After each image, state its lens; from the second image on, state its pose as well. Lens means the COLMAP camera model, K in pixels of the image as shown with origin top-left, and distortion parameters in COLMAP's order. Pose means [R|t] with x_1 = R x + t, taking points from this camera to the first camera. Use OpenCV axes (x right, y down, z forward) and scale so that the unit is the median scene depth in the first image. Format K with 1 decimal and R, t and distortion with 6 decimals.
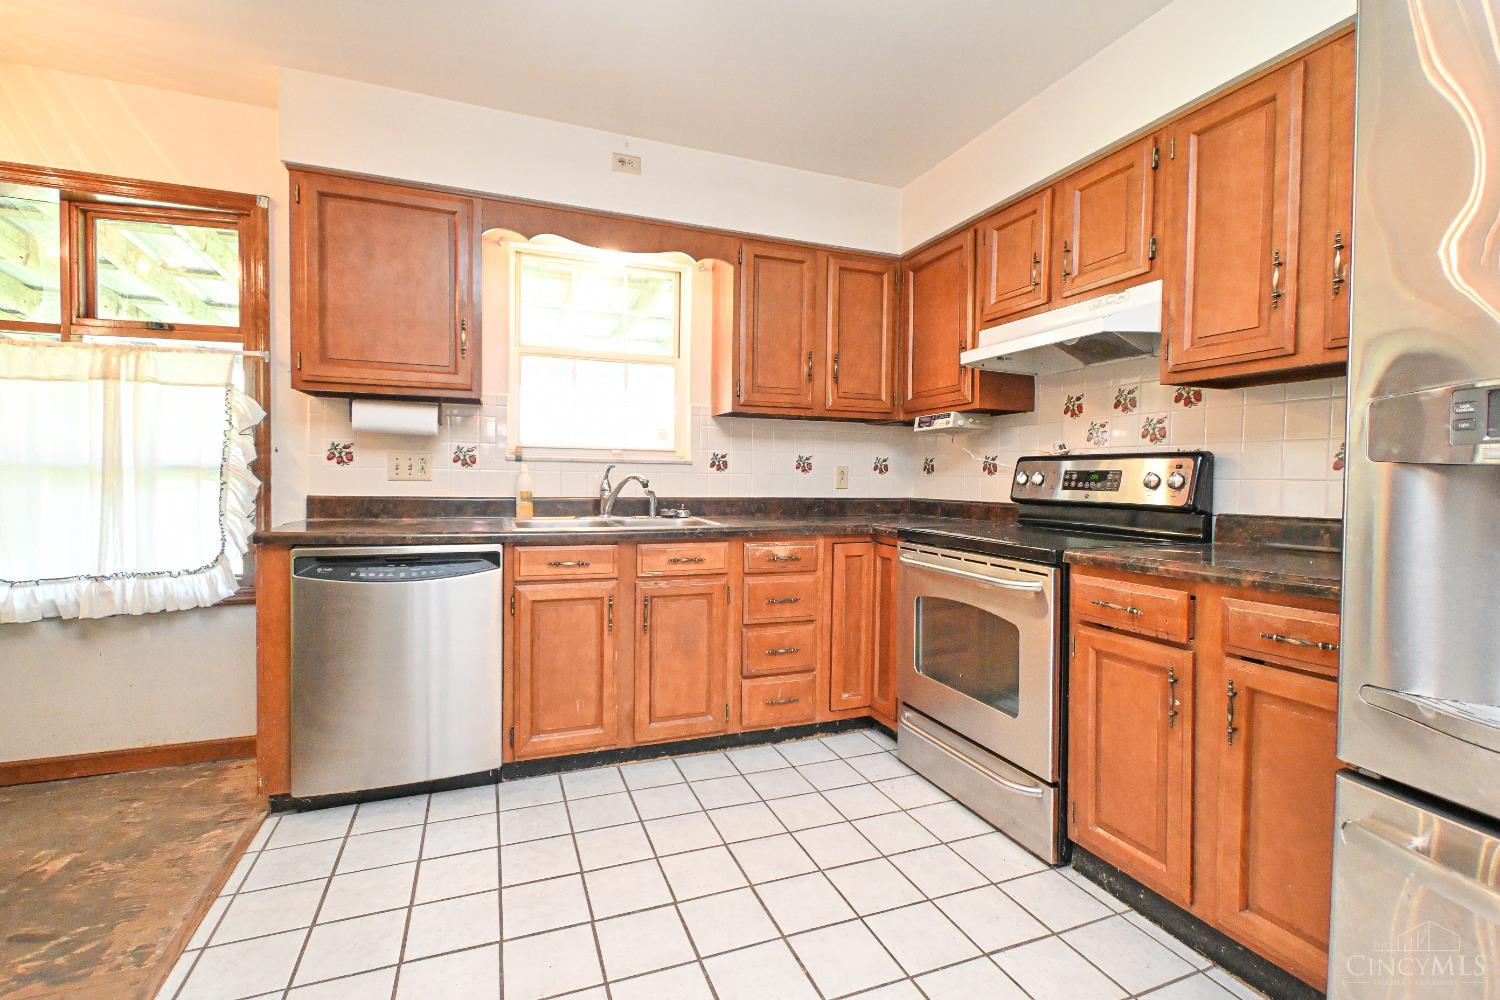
lens RADIAL K [[664.1, 0, 744.2], [0, 664.1, 495.9], [0, 0, 1]] dist [0.016374, -0.006357]
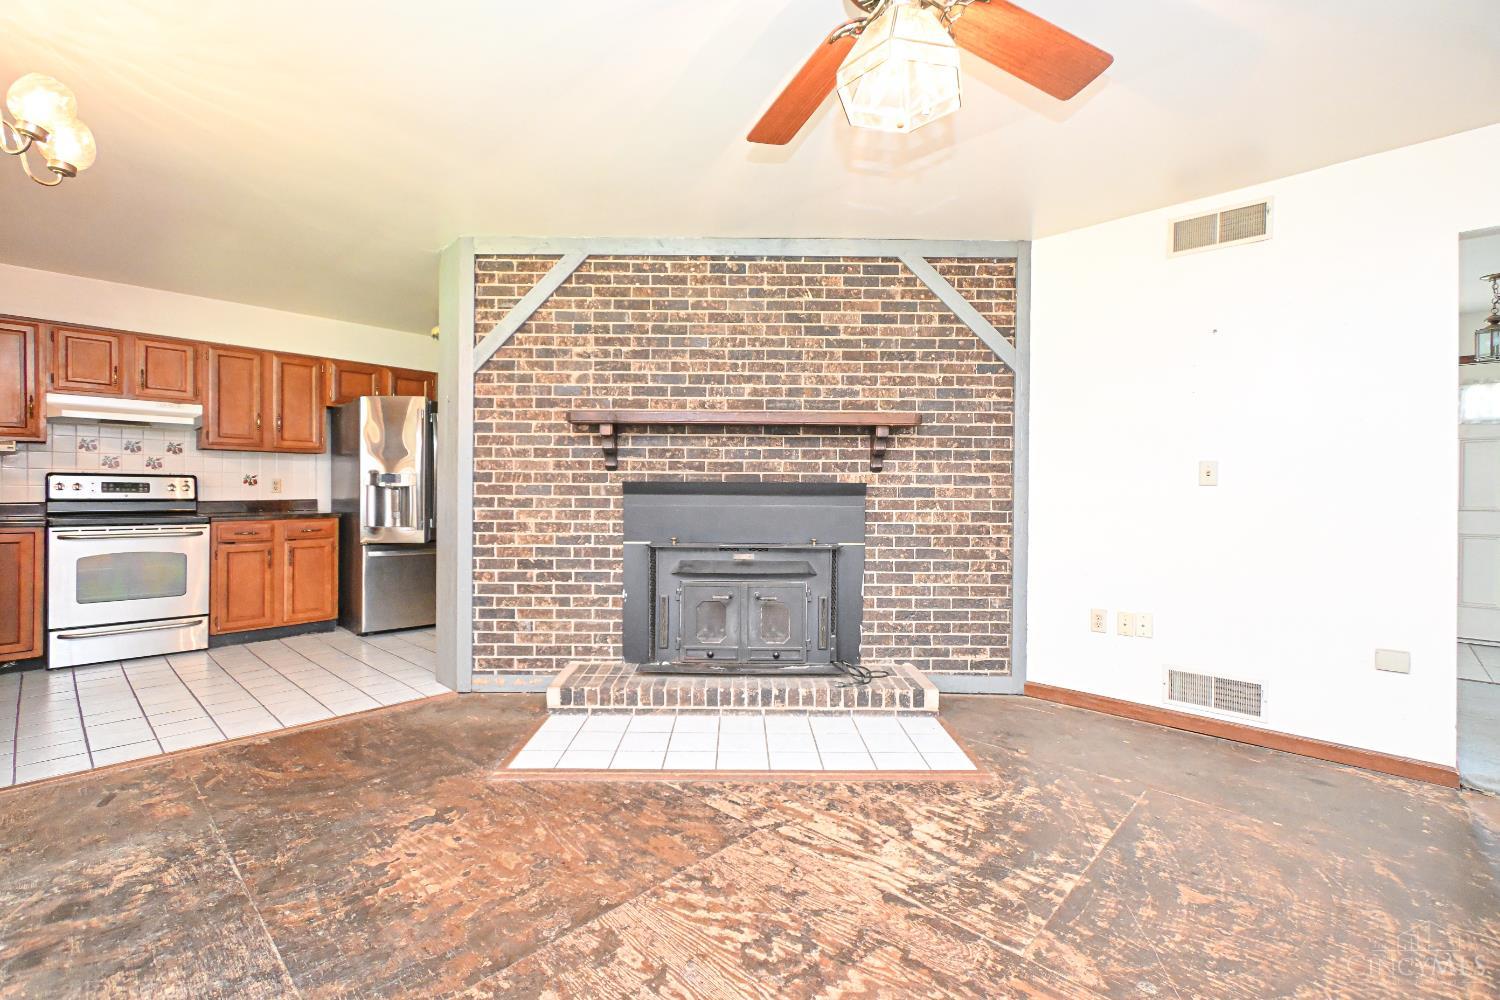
lens RADIAL K [[664.7, 0, 736.3], [0, 664.7, 494.3], [0, 0, 1]] dist [0.006863, -0.000120]
pose [[-0.423761, -0.019361, 0.905567, -1.908271], [0.016522, 0.999440, 0.029100, -0.029721], [-0.905623, 0.027293, -0.423204, 0.215765]]
